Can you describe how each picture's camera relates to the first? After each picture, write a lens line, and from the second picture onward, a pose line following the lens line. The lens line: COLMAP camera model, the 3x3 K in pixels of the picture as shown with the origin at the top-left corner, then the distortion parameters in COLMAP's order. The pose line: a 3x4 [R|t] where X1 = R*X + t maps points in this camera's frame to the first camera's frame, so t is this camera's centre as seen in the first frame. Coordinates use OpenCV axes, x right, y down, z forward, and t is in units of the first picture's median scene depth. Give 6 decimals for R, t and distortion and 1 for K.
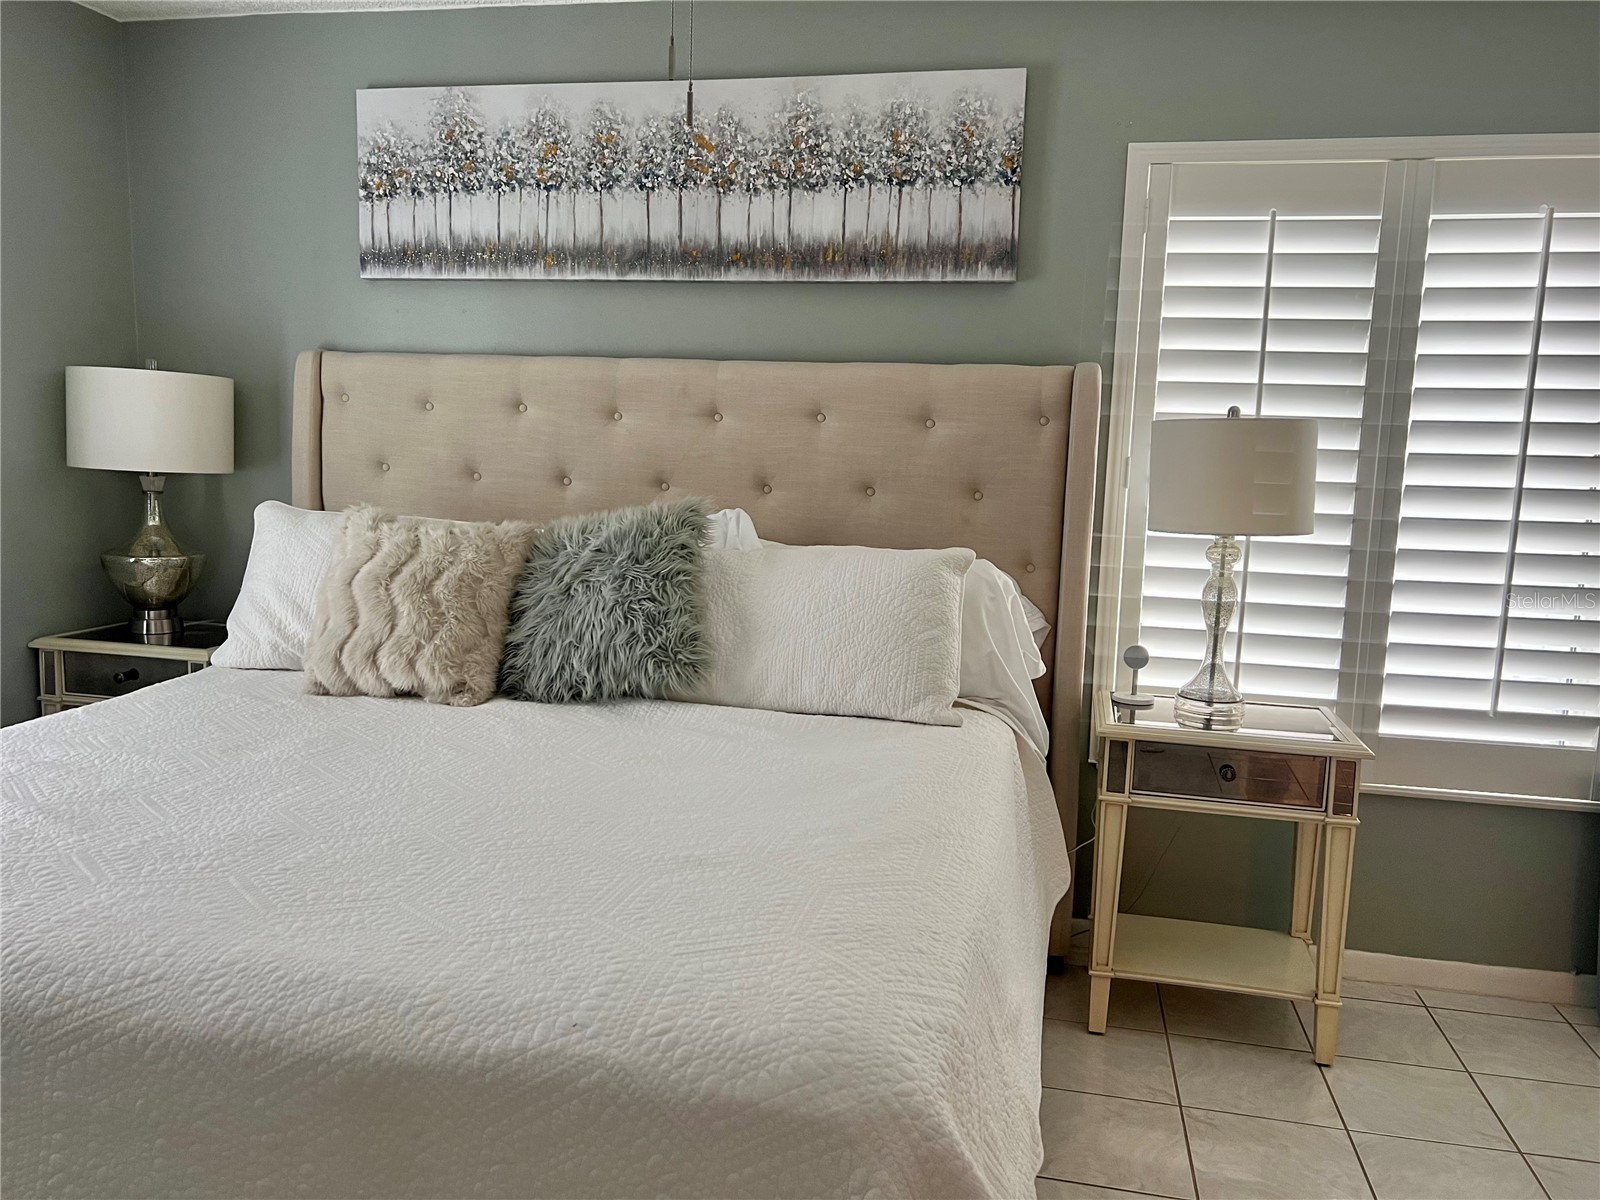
lens RADIAL K [[1200.5, 0, 800.3], [0, 1200.5, 605.9], [0, 0, 1]] dist [0.054789, -0.060894]
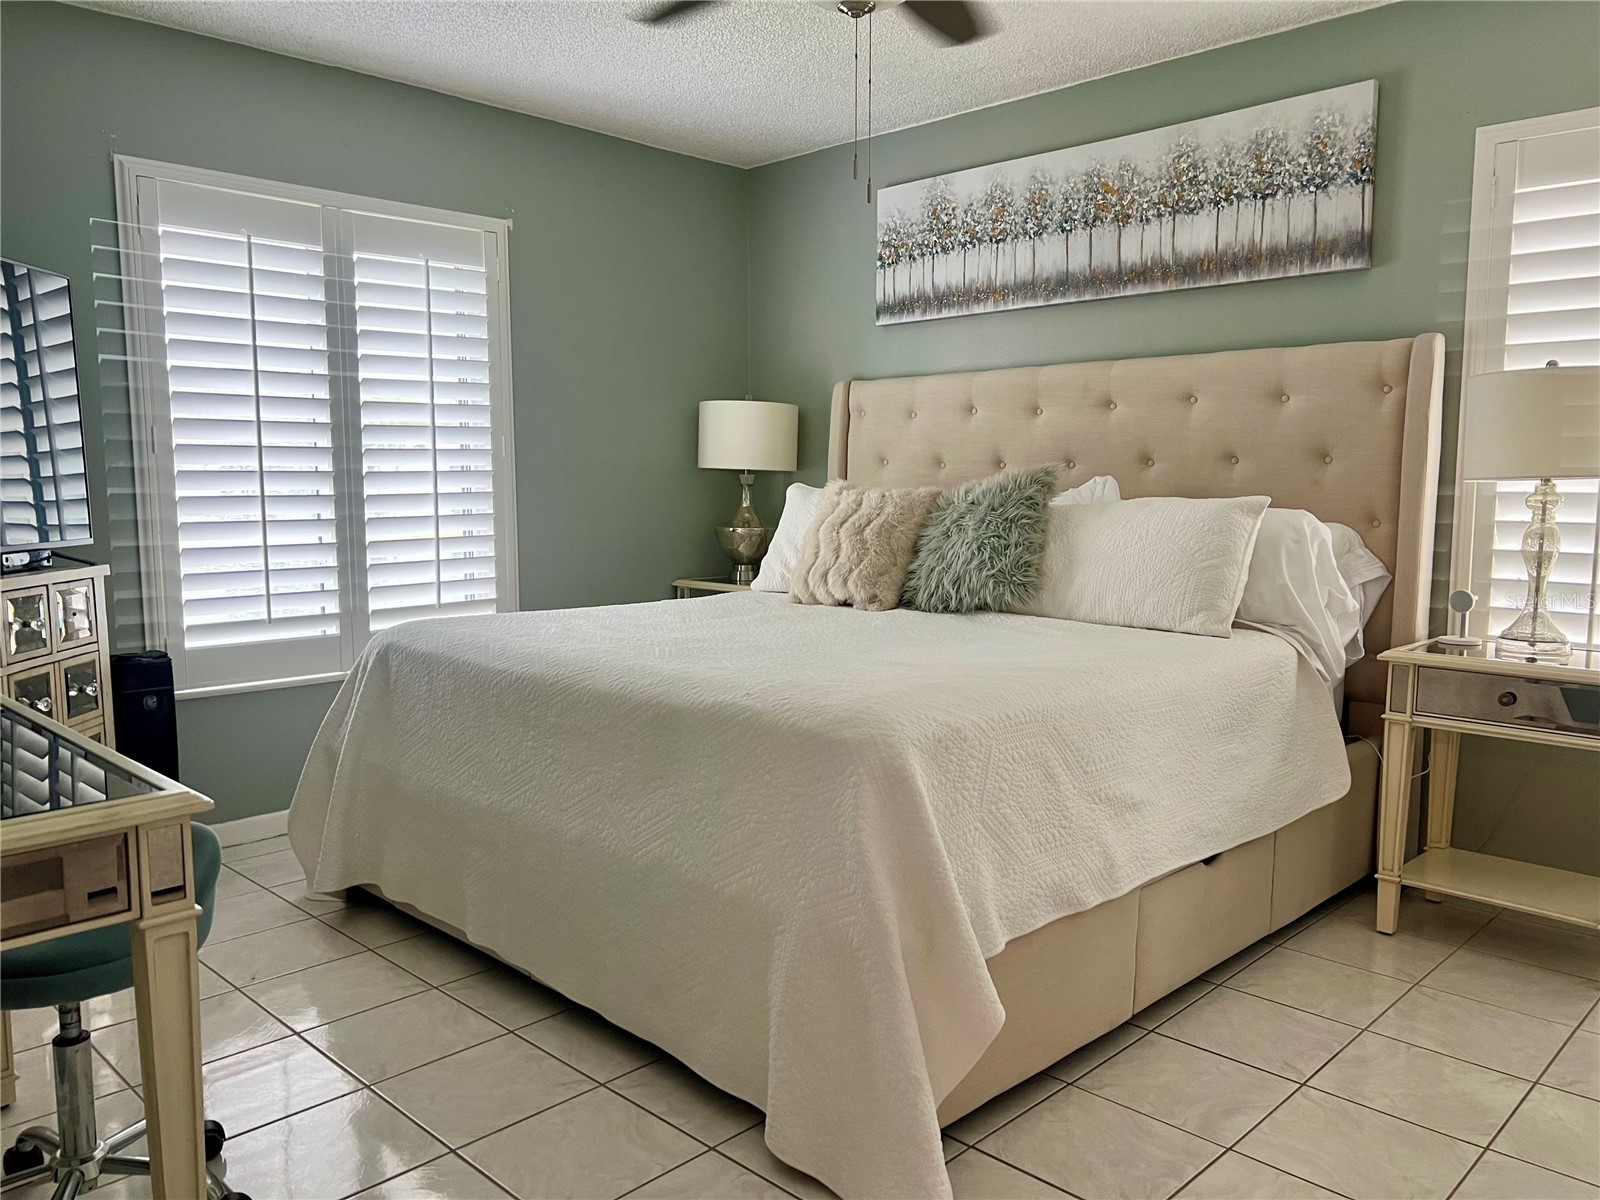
lens RADIAL K [[1200.5, 0, 799.8], [0, 1200.5, 601.9], [0, 0, 1]] dist [0.054789, -0.060894]
pose [[0.846545, 0.025527, -0.531705, 0.342893], [-0.047109, 0.998523, -0.027065, 0.097029], [0.530228, 0.047959, 0.846497, -0.217744]]
